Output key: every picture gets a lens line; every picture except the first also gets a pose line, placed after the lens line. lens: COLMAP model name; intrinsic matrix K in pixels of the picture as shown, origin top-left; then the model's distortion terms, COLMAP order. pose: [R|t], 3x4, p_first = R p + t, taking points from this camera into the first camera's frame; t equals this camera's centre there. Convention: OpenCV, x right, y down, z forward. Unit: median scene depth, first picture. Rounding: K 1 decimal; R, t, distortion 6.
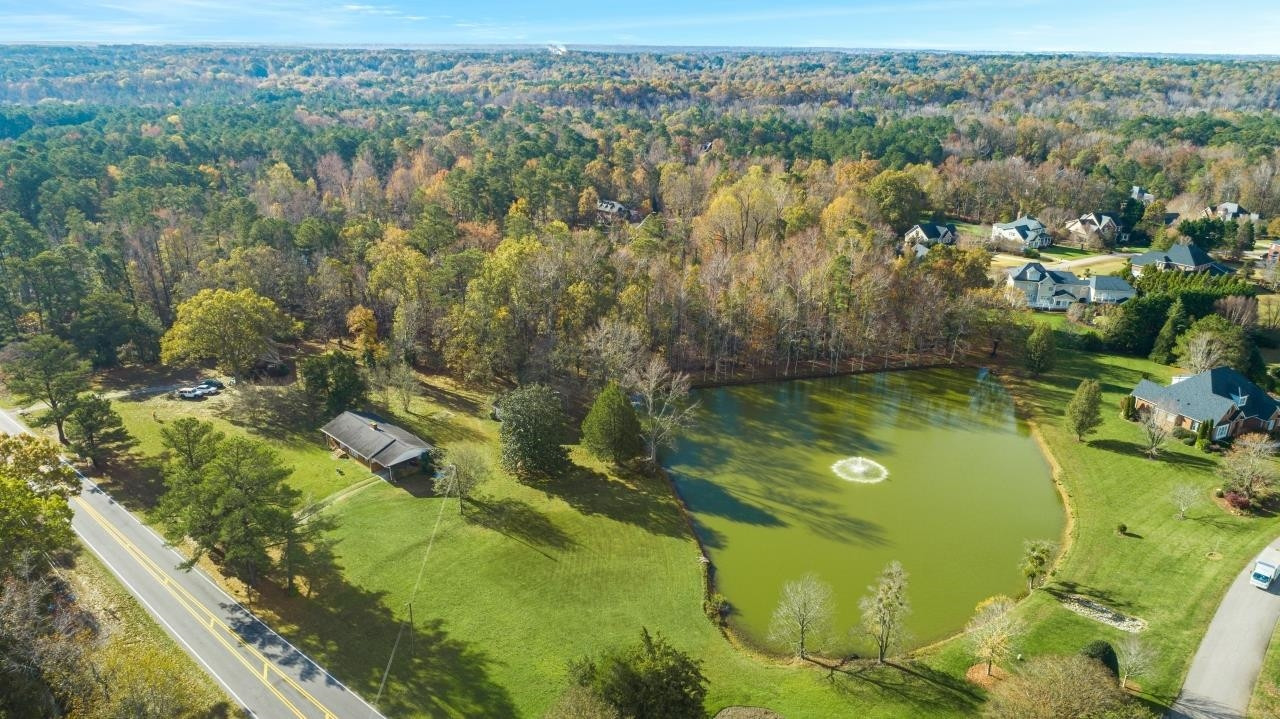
lens RADIAL K [[856.2, 0, 640.0], [0, 856.2, 359.5], [0, 0, 1]] dist [-0.018300, 0.007515]
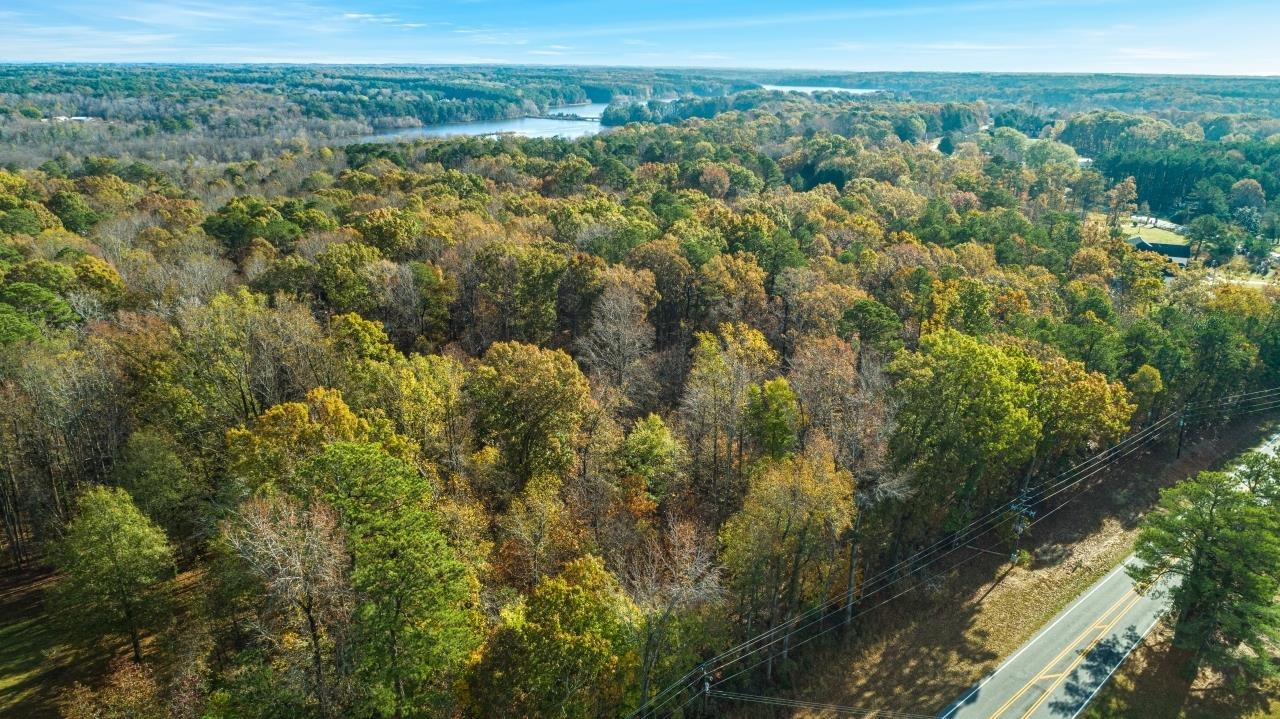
lens RADIAL K [[856.2, 0, 640.0], [0, 856.2, 359.5], [0, 0, 1]] dist [-0.018300, 0.007515]
pose [[-0.151702, 0.312393, -0.937762, 0.225685], [-0.361276, 0.865573, 0.346789, -0.055583], [0.920036, 0.391400, -0.018449, 0.258401]]
